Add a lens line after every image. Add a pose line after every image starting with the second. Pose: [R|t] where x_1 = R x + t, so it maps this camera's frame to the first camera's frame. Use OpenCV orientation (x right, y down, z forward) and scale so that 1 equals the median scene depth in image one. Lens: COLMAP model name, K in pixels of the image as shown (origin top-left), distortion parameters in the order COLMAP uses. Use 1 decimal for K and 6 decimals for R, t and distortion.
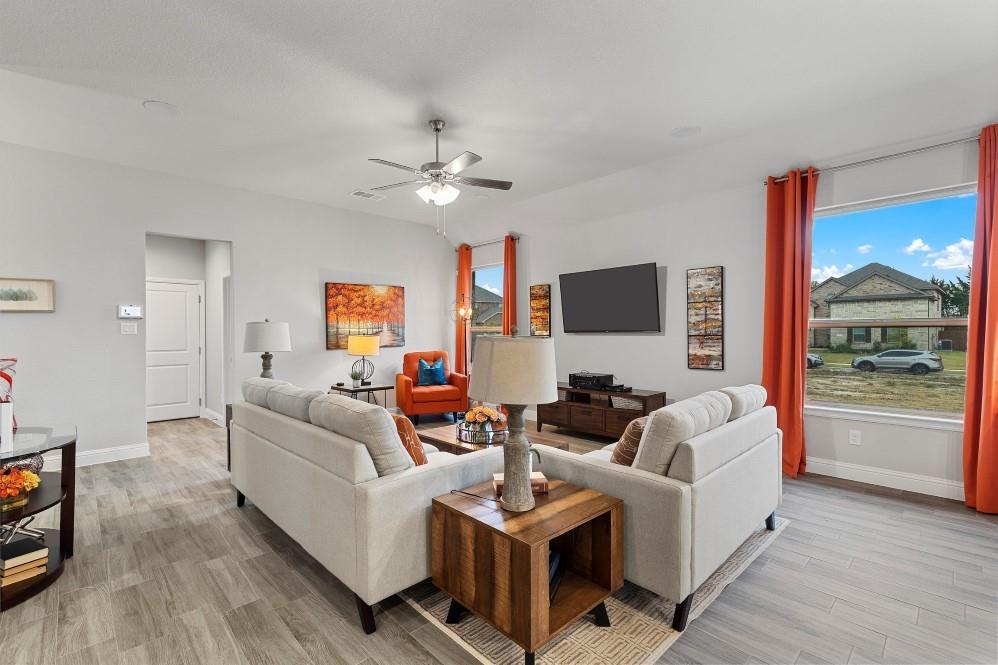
lens RADIAL K [[448.4, 0, 506.4], [0, 448.4, 331.8], [0, 0, 1]] dist [0.005792, -0.001235]
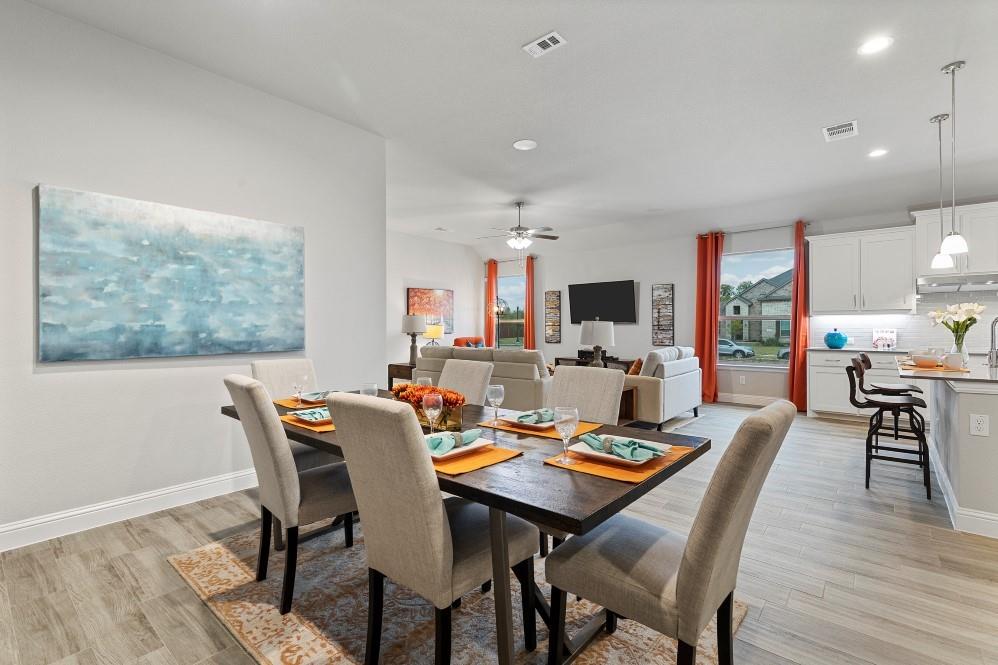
lens RADIAL K [[448.4, 0, 507.5], [0, 448.4, 323.2], [0, 0, 1]] dist [0.005792, -0.001235]
pose [[0.994748, 0.004722, 0.102249, -0.270376], [-0.003880, 0.999957, -0.008439, 0.016183], [-0.102284, 0.007998, 0.994723, -0.535803]]
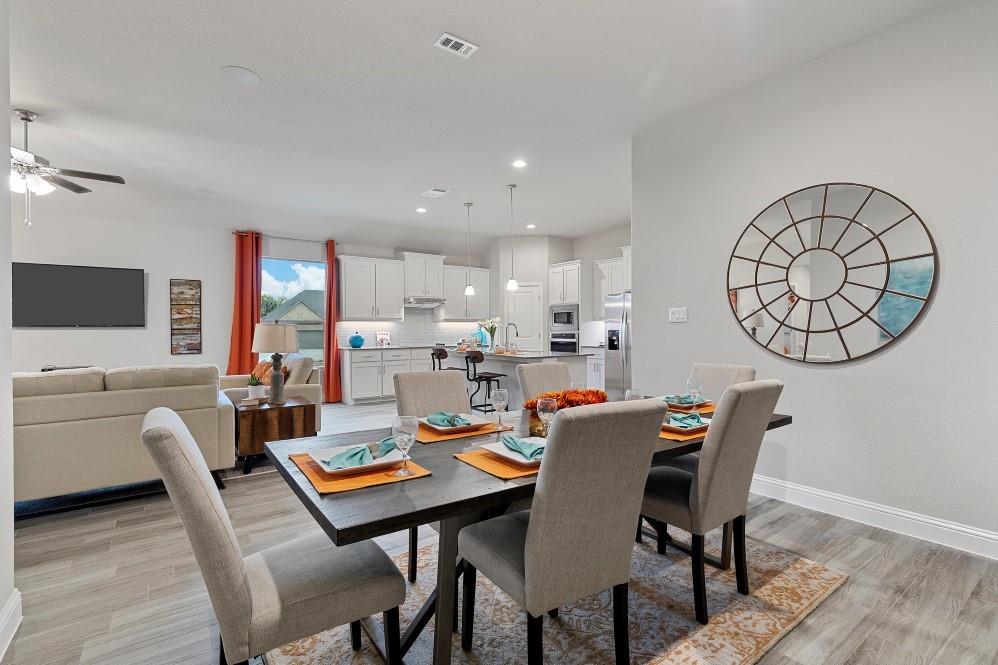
lens RADIAL K [[448.4, 0, 492.7], [0, 448.4, 332.0], [0, 0, 1]] dist [0.005792, -0.001235]
pose [[0.153431, -0.001396, 0.988158, -0.697699], [0.003175, 0.999995, 0.000920, 0.017230], [-0.988154, 0.002996, 0.153435, -0.123671]]
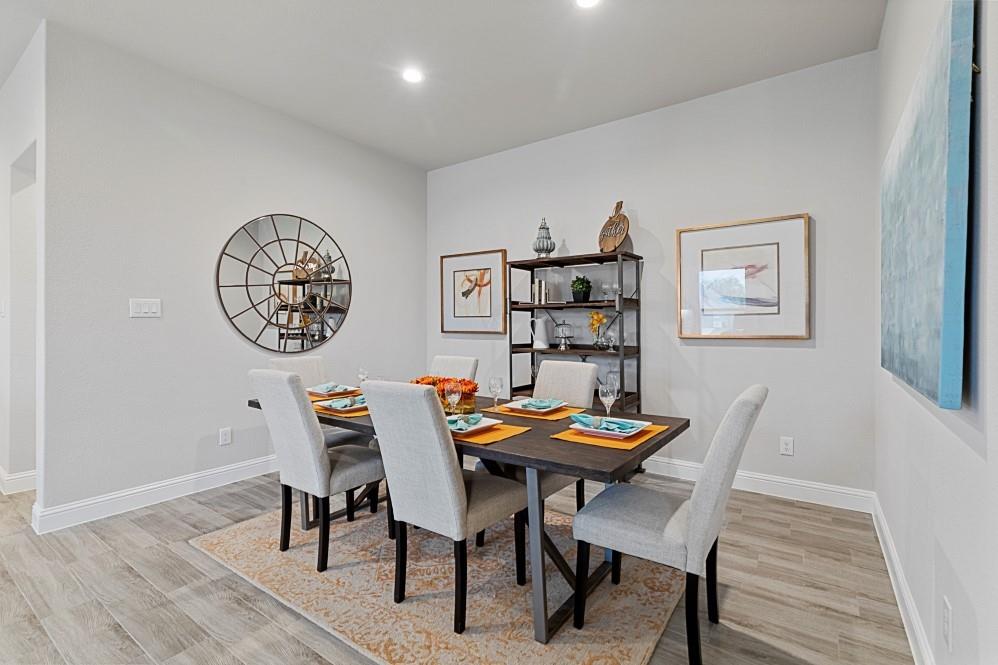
lens RADIAL K [[448.4, 0, 501.8], [0, 448.4, 328.0], [0, 0, 1]] dist [0.005792, -0.001235]
pose [[-0.981774, 0.004940, -0.189989, -0.278813], [0.004669, 0.999987, 0.001874, 0.018738], [0.189996, 0.000953, -0.981784, 0.348300]]
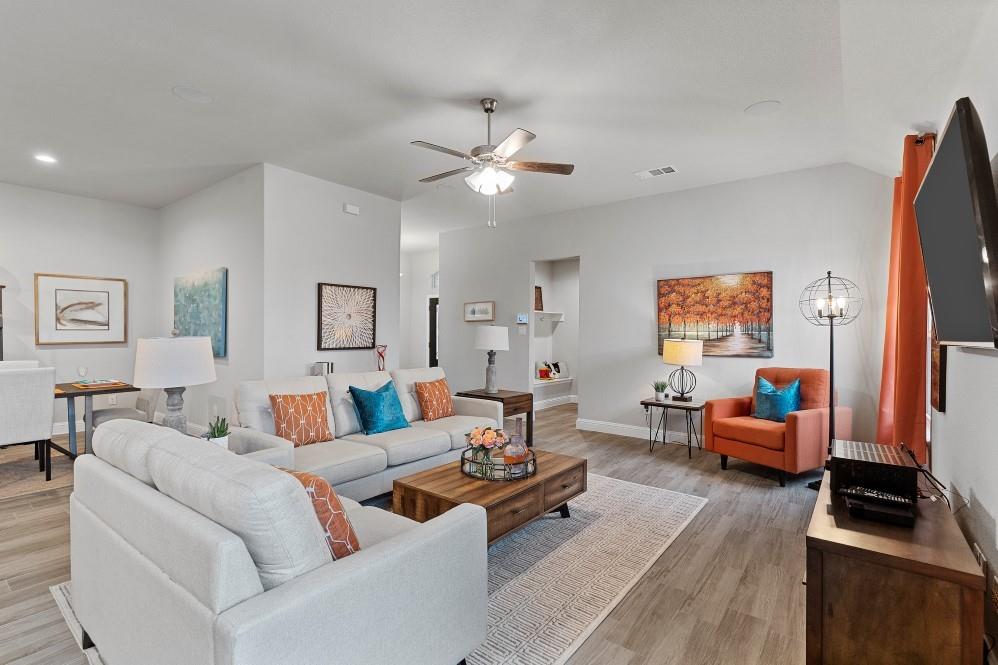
lens RADIAL K [[448.4, 0, 501.5], [0, 448.4, 340.0], [0, 0, 1]] dist [0.005792, -0.001235]
pose [[0.143360, 0.026612, -0.989313, 0.531083], [-0.009933, 0.999627, 0.025450, -0.011157], [0.989621, 0.006179, 0.143571, 0.652305]]
